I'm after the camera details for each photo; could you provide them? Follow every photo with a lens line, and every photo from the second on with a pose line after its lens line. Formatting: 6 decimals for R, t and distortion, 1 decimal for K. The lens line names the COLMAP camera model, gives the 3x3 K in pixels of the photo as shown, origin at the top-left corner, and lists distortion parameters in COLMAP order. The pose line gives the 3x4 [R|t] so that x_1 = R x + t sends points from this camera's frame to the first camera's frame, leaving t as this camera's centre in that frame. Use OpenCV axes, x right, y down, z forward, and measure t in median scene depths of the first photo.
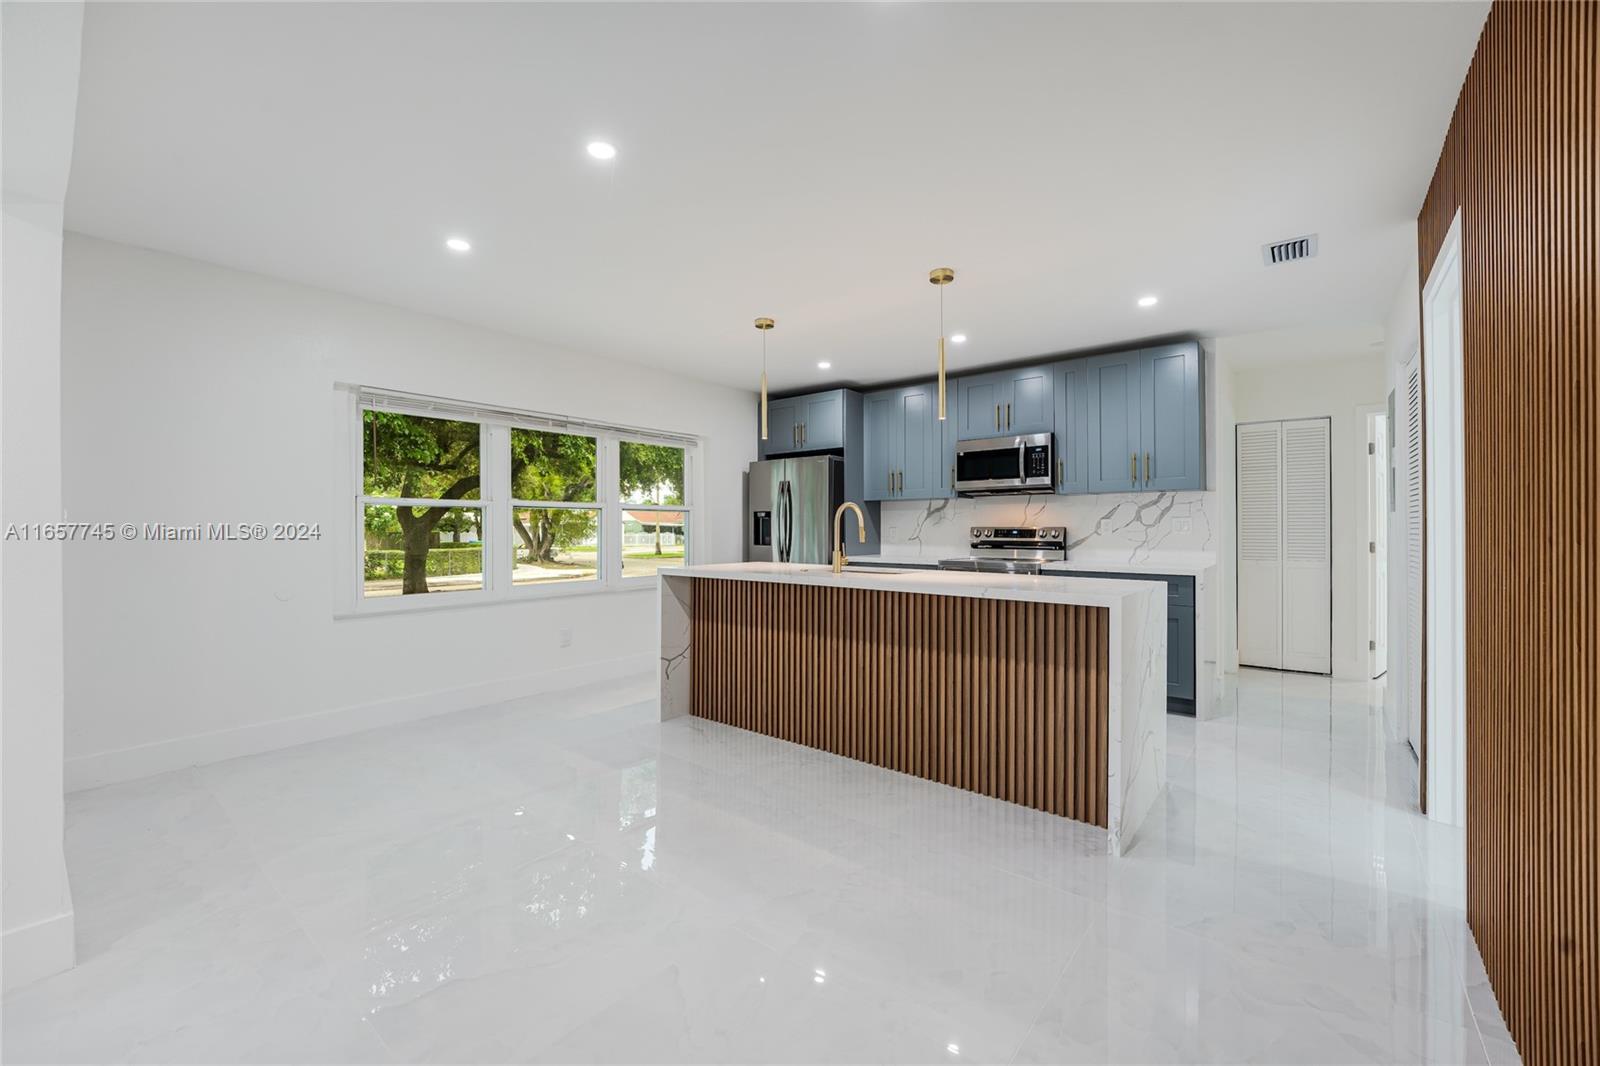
lens RADIAL K [[644.0, 0, 808.2], [0, 644.0, 534.2], [0, 0, 1]] dist [-0.001146, -0.000069]
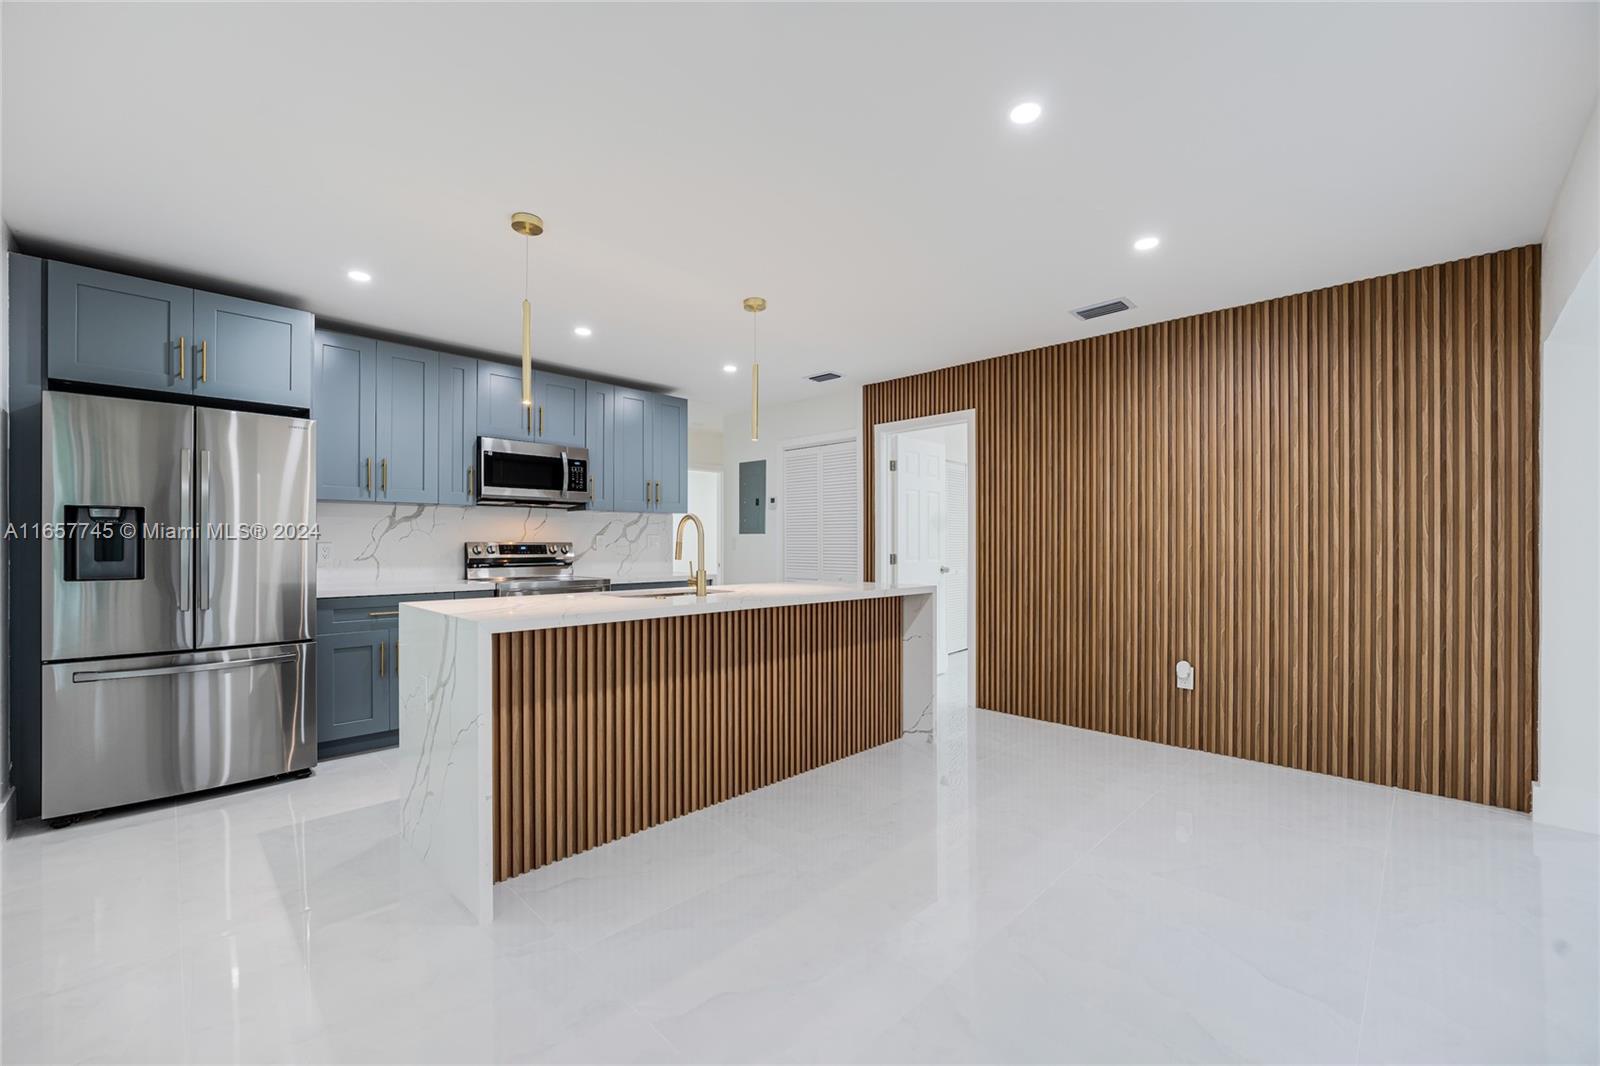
lens RADIAL K [[644.0, 0, 808.2], [0, 644.0, 531.3], [0, 0, 1]] dist [-0.001146, -0.000069]
pose [[0.094121, 0.018827, 0.995383, -0.496175], [0.006794, 0.999786, -0.019553, -0.005648], [-0.995538, 0.008603, 0.093973, 0.473682]]
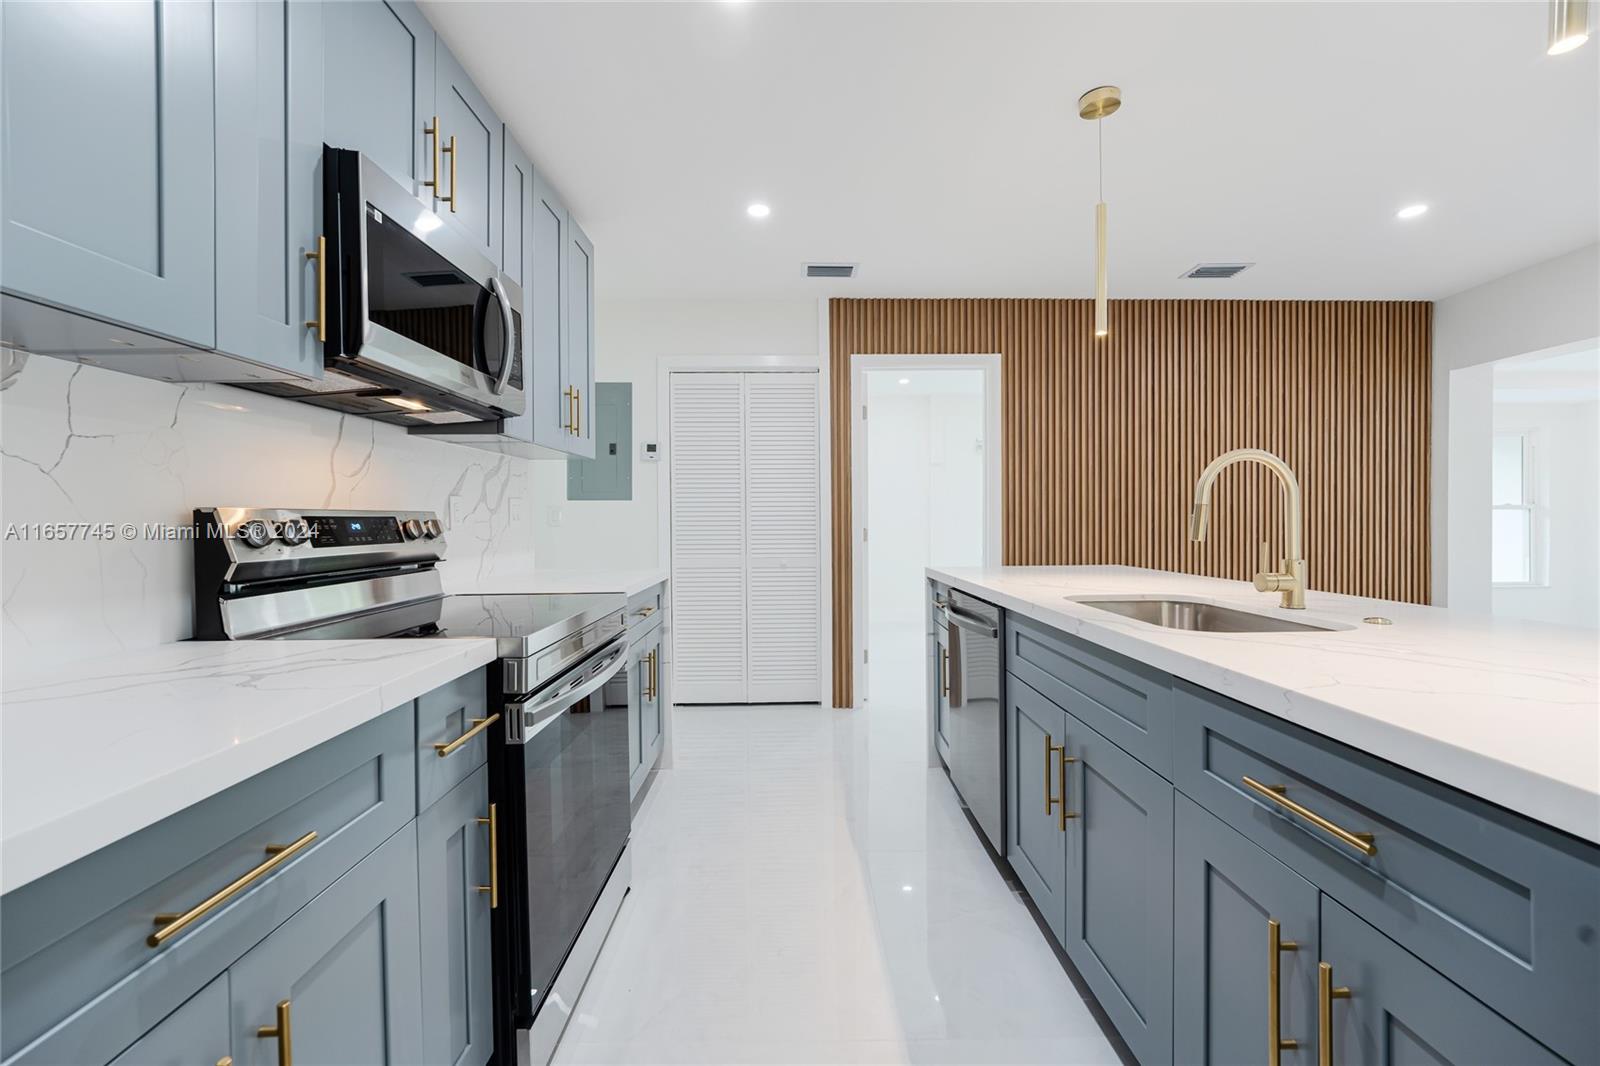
lens RADIAL K [[644.0, 0, 811.3], [0, 644.0, 523.6], [0, 0, 1]] dist [-0.001146, -0.000069]
pose [[-0.638341, -0.003696, 0.769745, -0.057803], [0.010029, 0.999864, 0.013118, -0.006153], [-0.769688, 0.016094, -0.638217, 0.944361]]
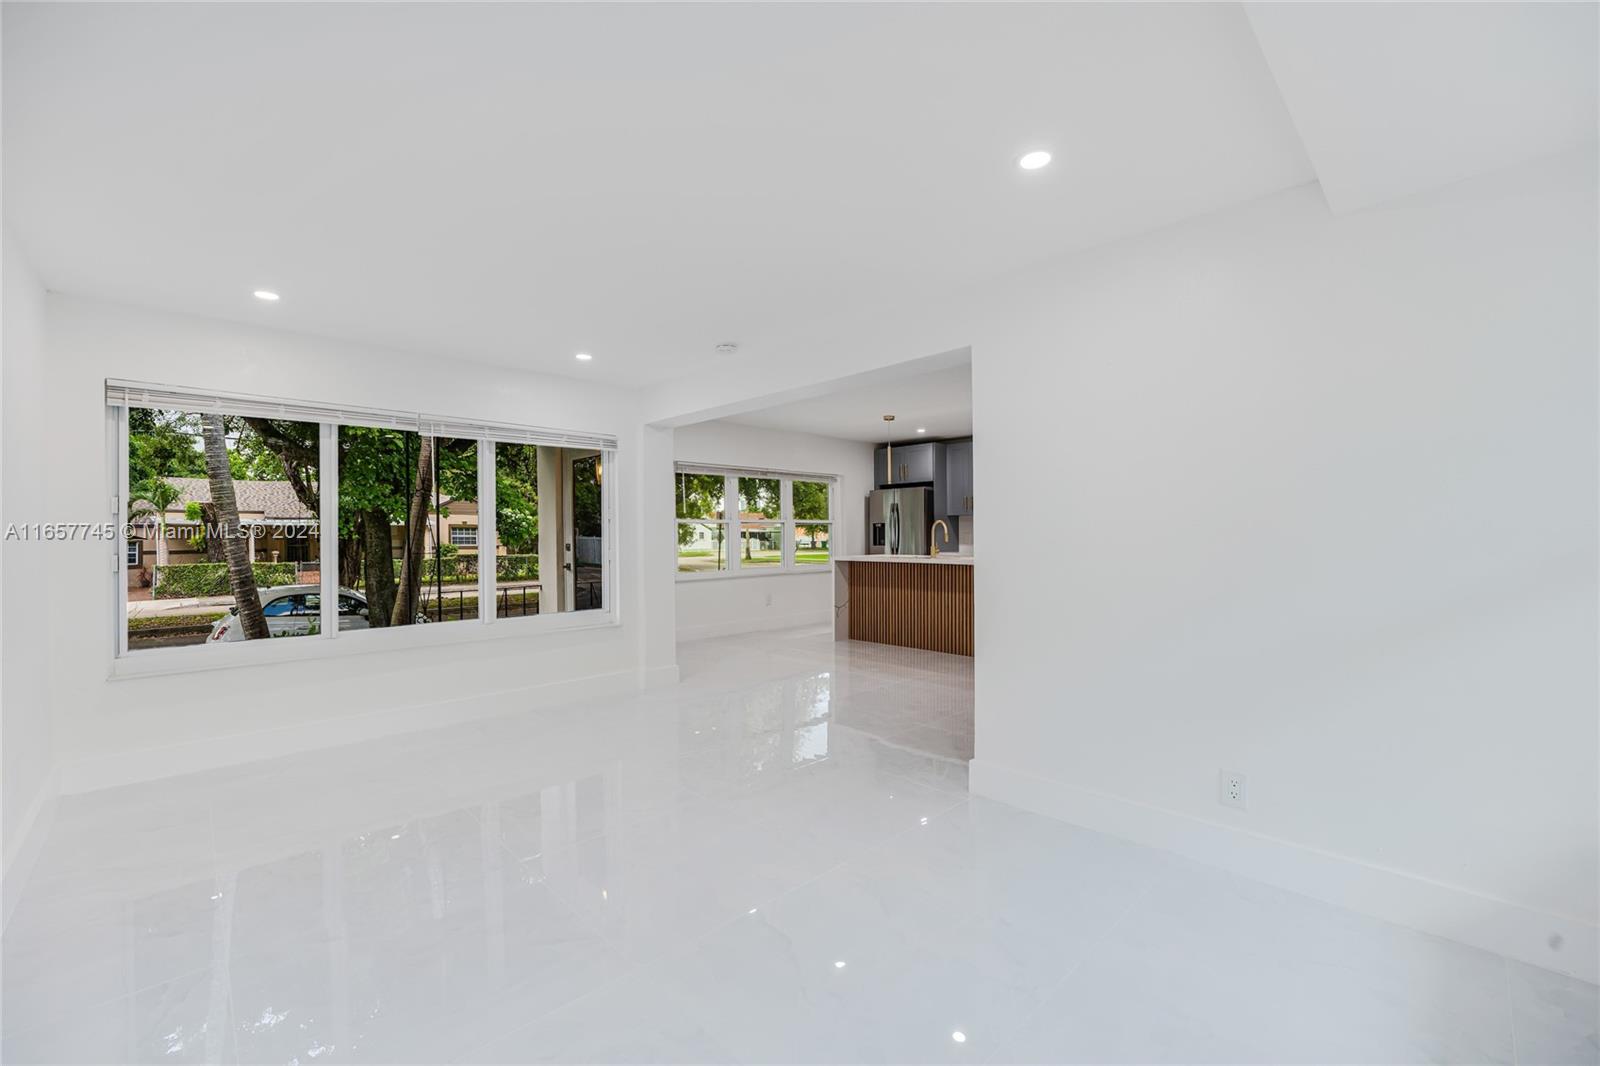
lens RADIAL K [[644.0, 0, 800.2], [0, 644.0, 536.3], [0, 0, 1]] dist [-0.001146, -0.000069]
pose [[0.990556, -0.006453, -0.136960, -0.051303], [0.005780, 0.999969, -0.005312, 0.002597], [0.136990, 0.004470, 0.990562, -0.574654]]
